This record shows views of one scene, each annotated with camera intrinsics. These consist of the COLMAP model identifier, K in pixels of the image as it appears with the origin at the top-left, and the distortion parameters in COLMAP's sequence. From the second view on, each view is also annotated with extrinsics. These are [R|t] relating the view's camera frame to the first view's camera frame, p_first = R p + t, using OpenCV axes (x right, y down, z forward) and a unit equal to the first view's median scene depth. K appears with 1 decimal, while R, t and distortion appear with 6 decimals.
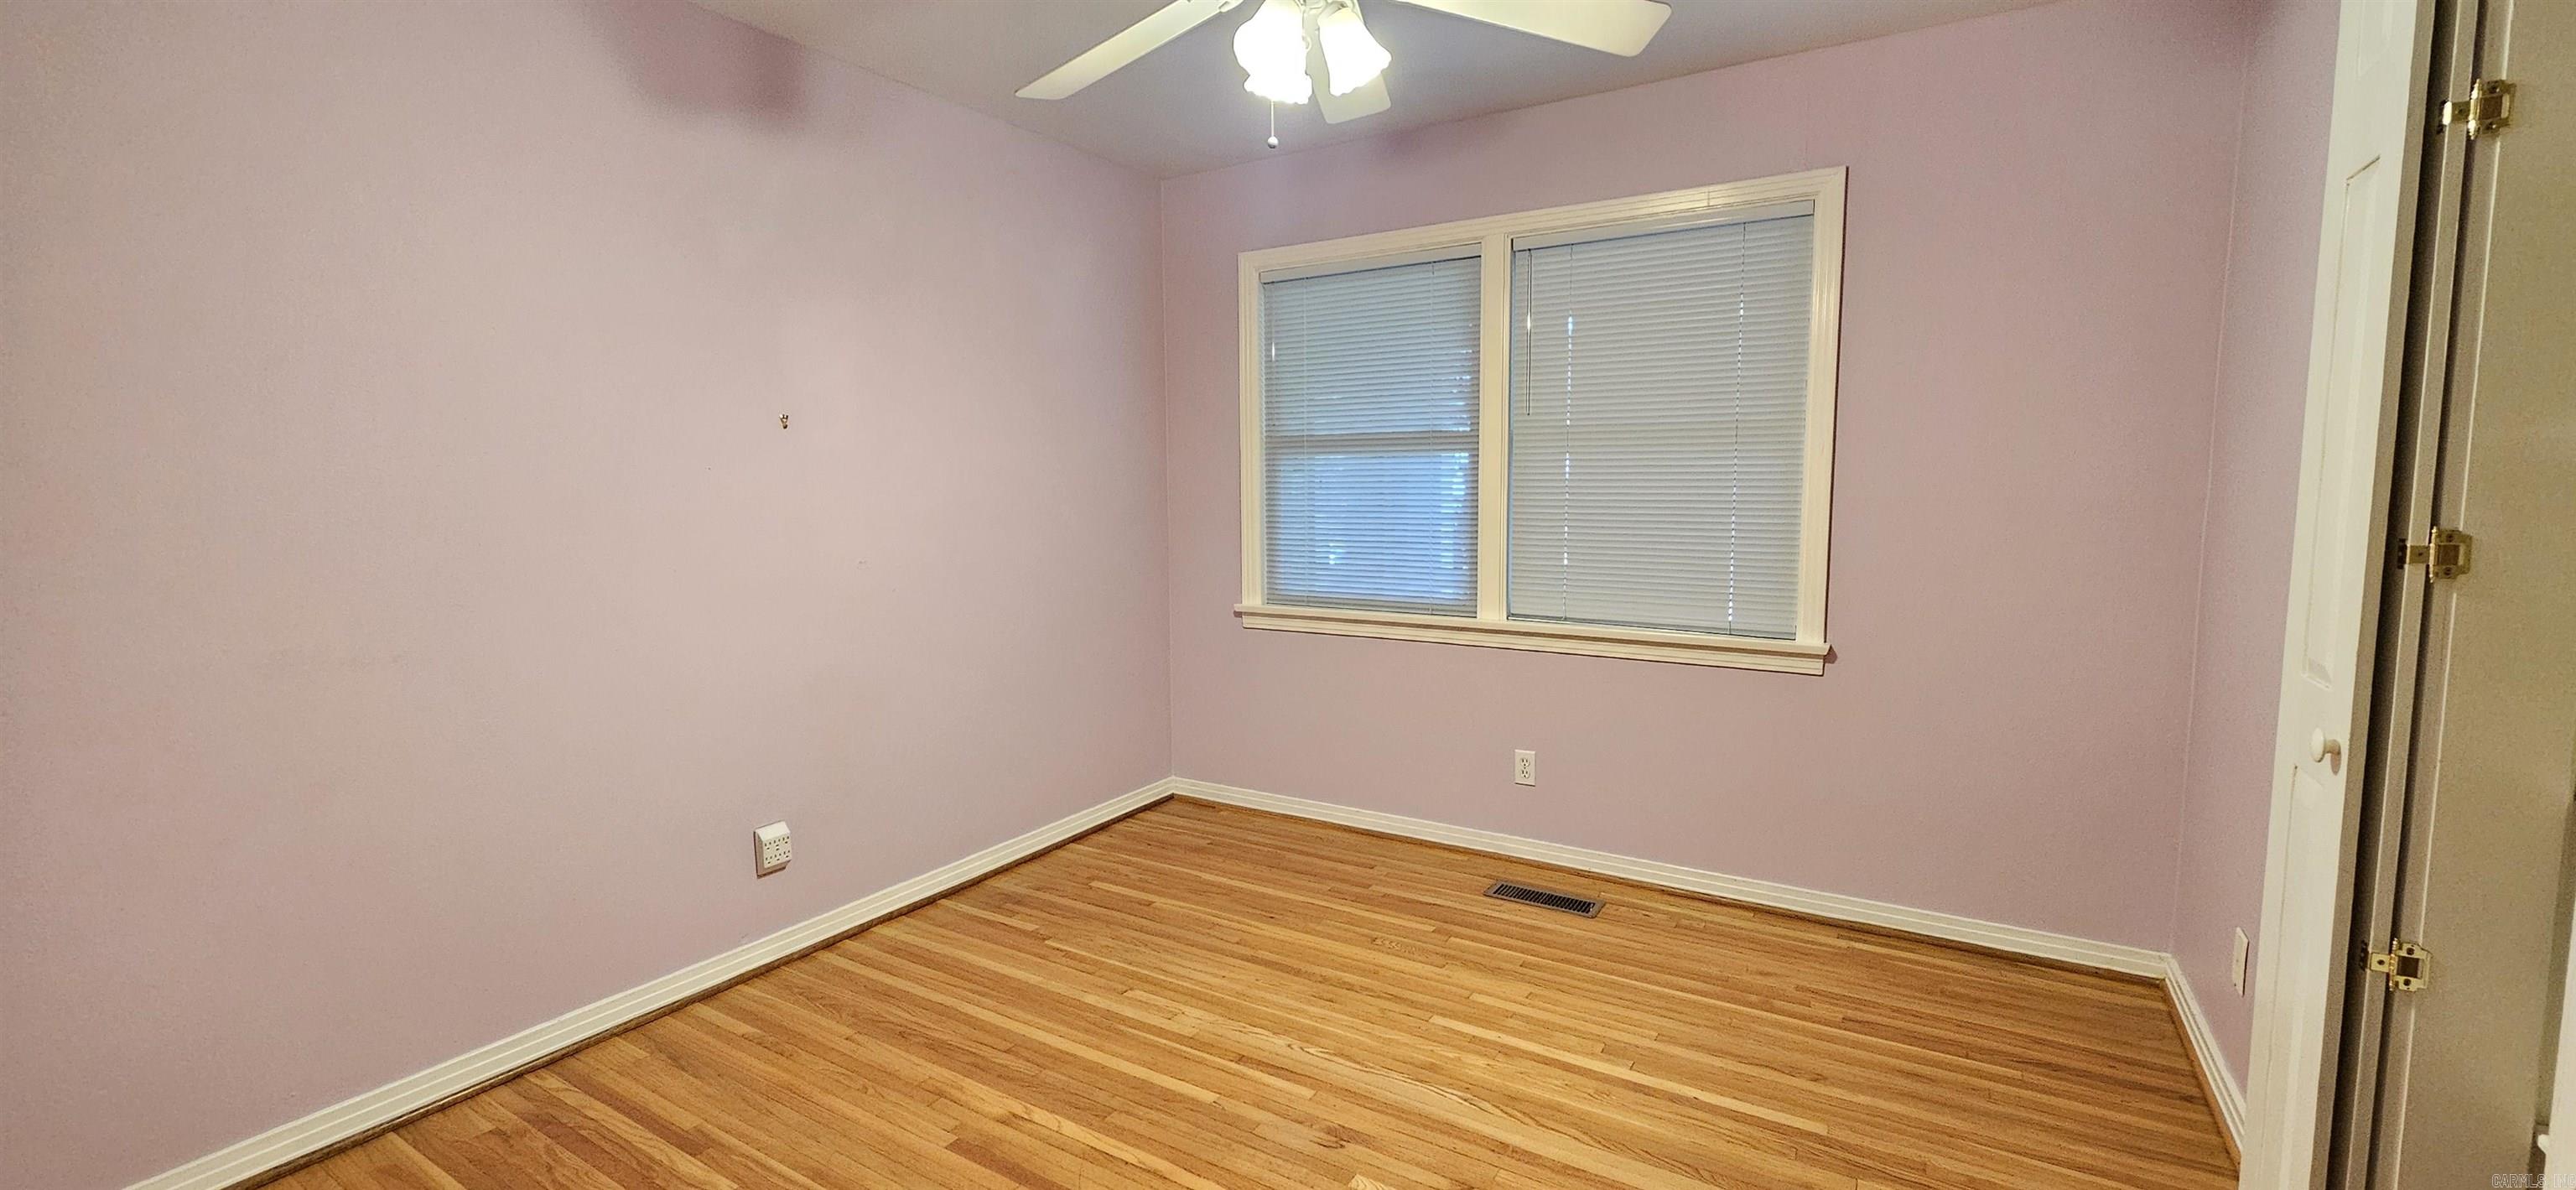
lens RADIAL K [[1058.3, 0, 1288.0], [0, 1058.3, 595.0], [0, 0, 1]] dist [0.000227, -0.000712]
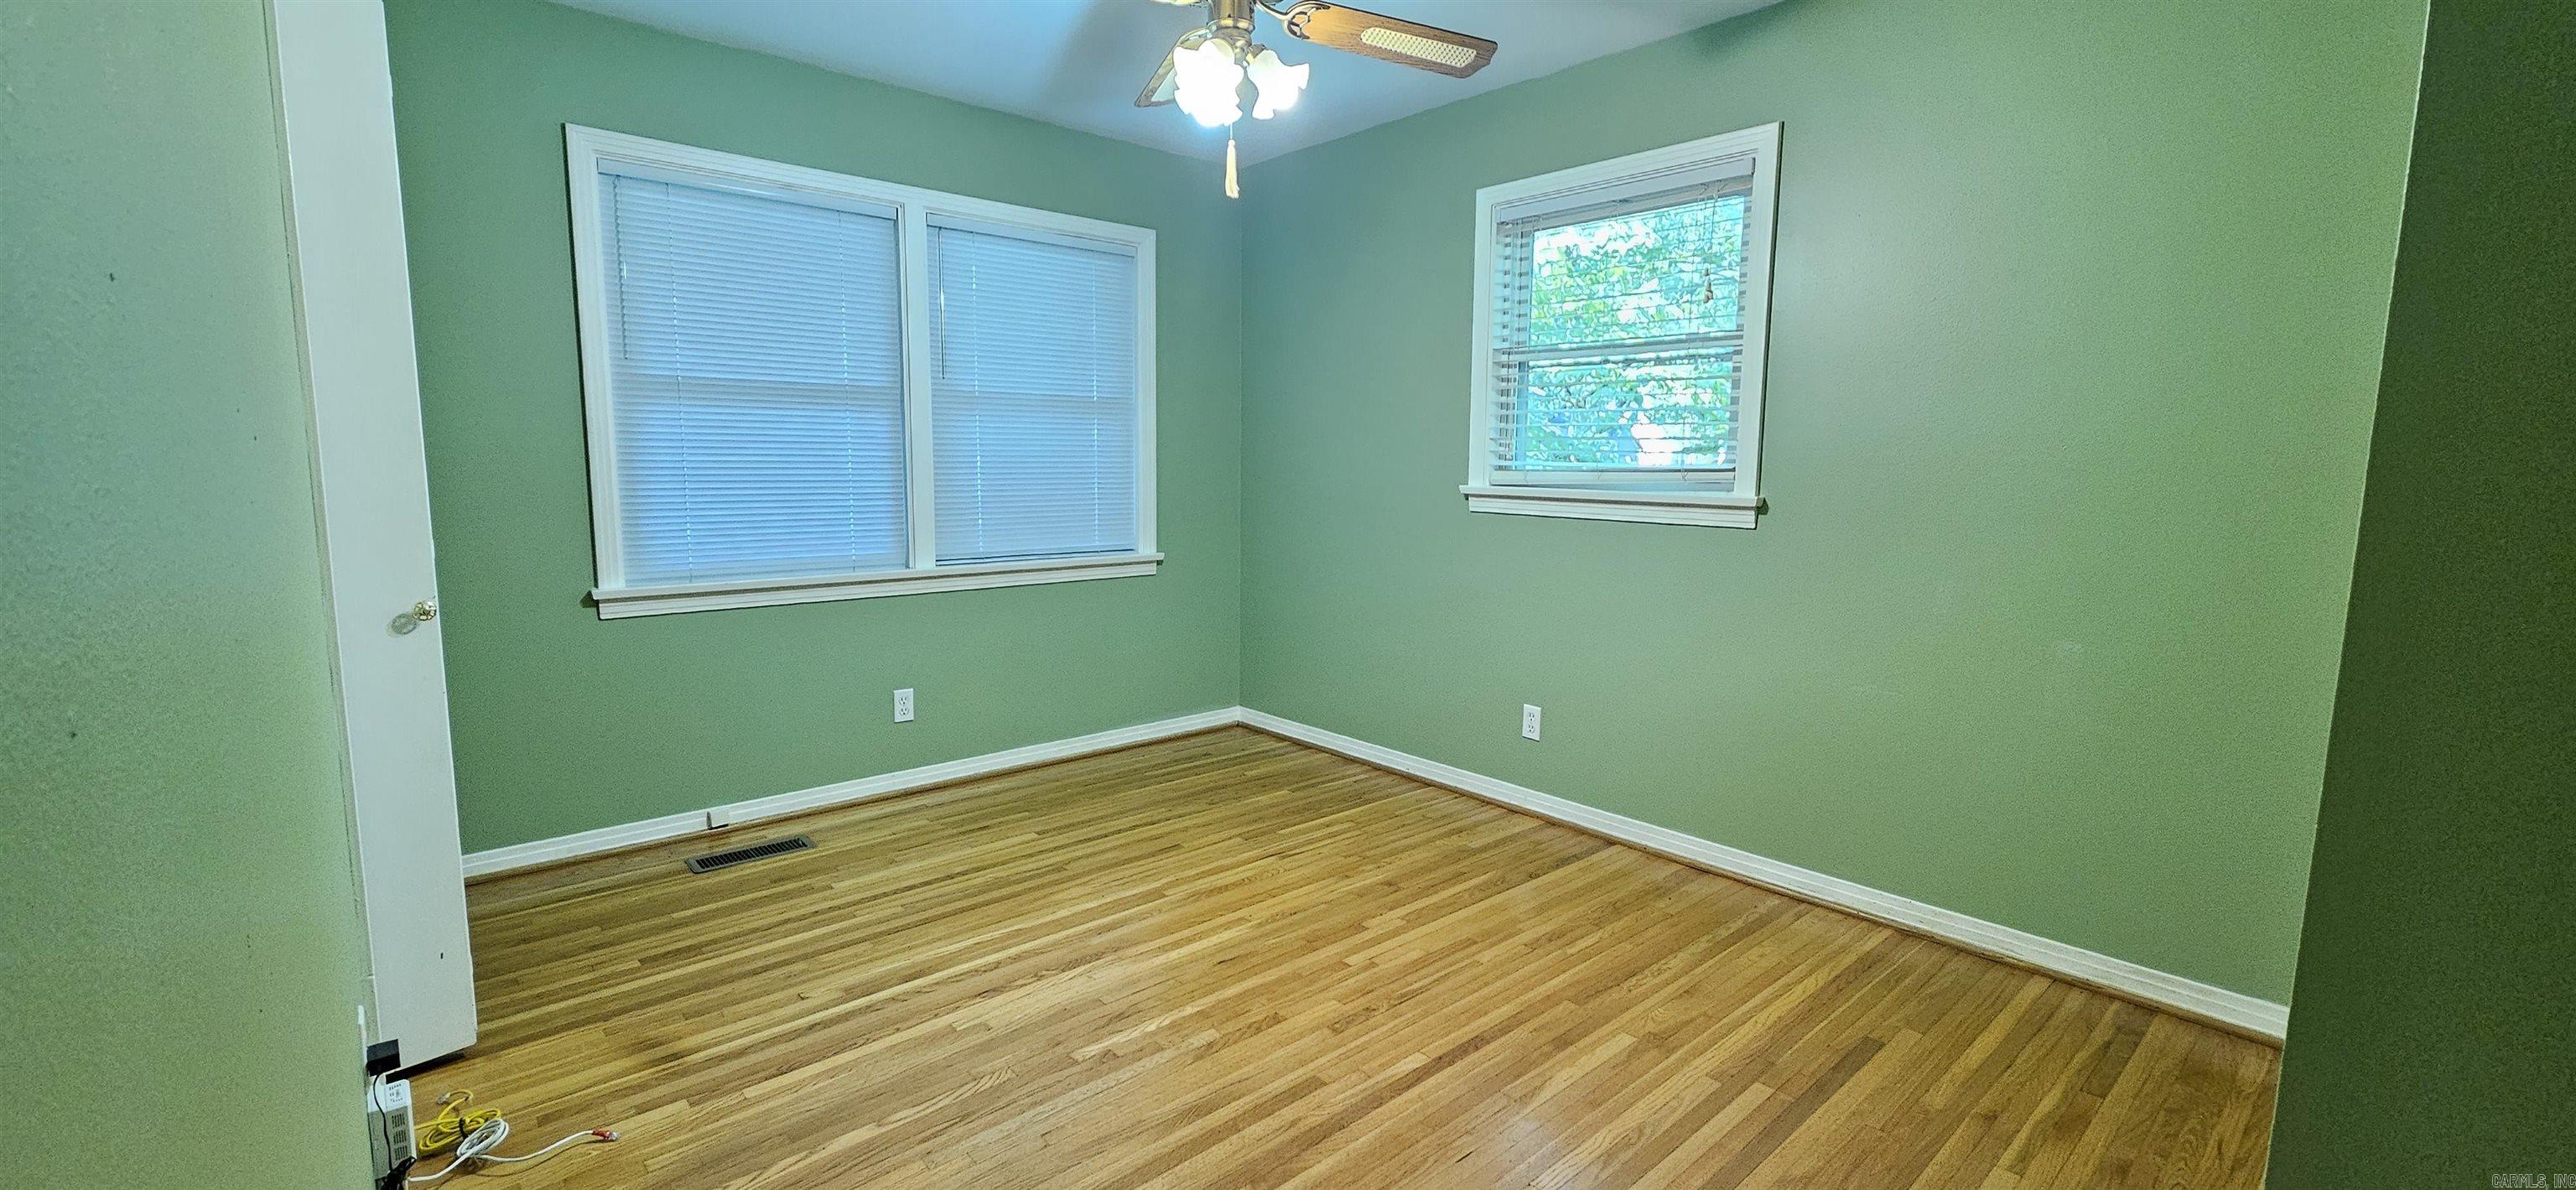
lens RADIAL K [[1058.3, 0, 1288.0], [0, 1058.3, 595.0], [0, 0, 1]] dist [0.000227, -0.000712]
pose [[0.278103, -0.135161, 0.950994, -0.731930], [0.058688, 0.990592, 0.123627, -0.060784], [-0.958757, 0.021431, 0.283418, 0.338972]]
